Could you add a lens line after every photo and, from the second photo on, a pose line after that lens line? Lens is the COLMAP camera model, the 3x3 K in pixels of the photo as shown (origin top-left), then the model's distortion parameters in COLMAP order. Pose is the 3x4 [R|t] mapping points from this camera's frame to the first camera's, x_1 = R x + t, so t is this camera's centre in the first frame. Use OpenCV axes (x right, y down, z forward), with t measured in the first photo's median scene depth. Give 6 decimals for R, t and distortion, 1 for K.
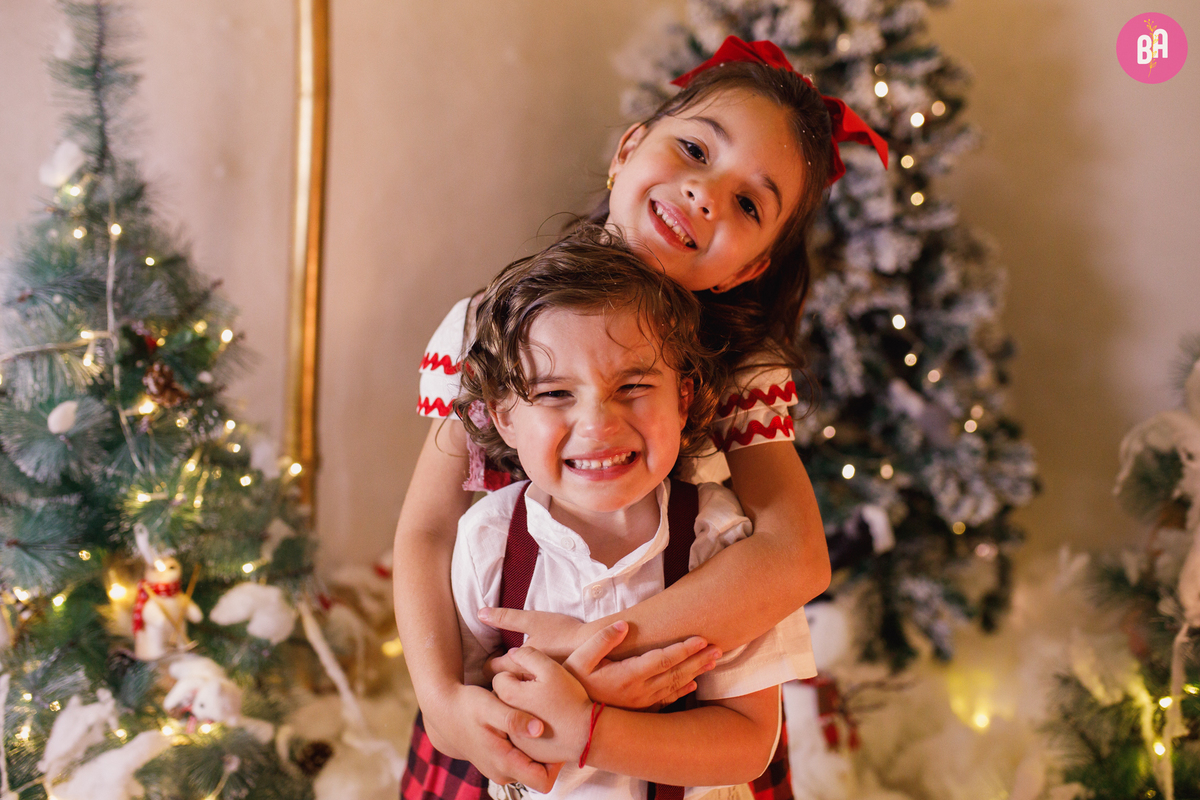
lens RADIAL K [[1142.0, 0, 598.6], [0, 1142.0, 374.3], [0, 0, 1]] dist [-0.035735, 0.013768]
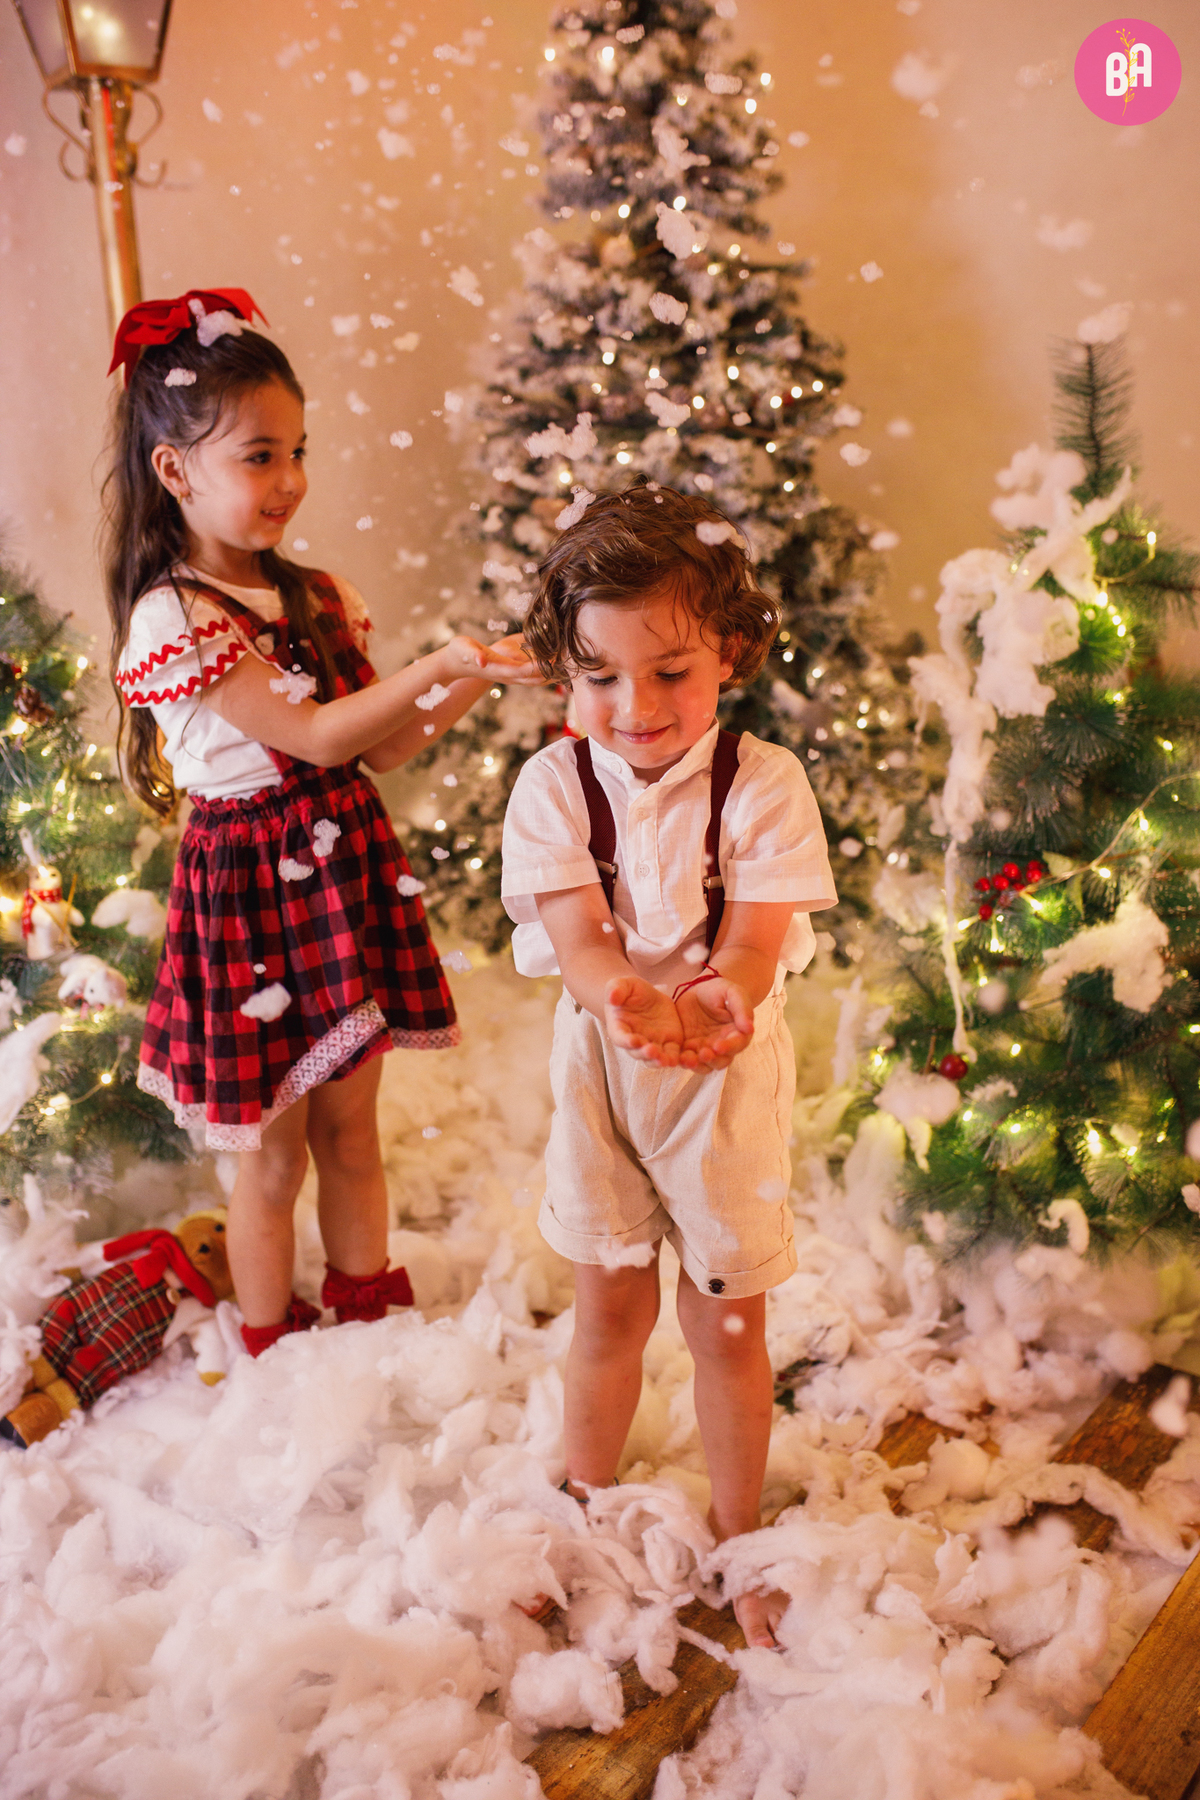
lens RADIAL K [[1712.9, 0, 600.0], [0, 1712.9, 900.0], [0, 0, 1]] dist [-0.035735, 0.013768]
pose [[0.996714, -0.081001, -0.000558, 0.153735], [0.080897, 0.995044, 0.057818, 0.142382], [-0.004129, -0.057673, 0.998327, -0.663751]]
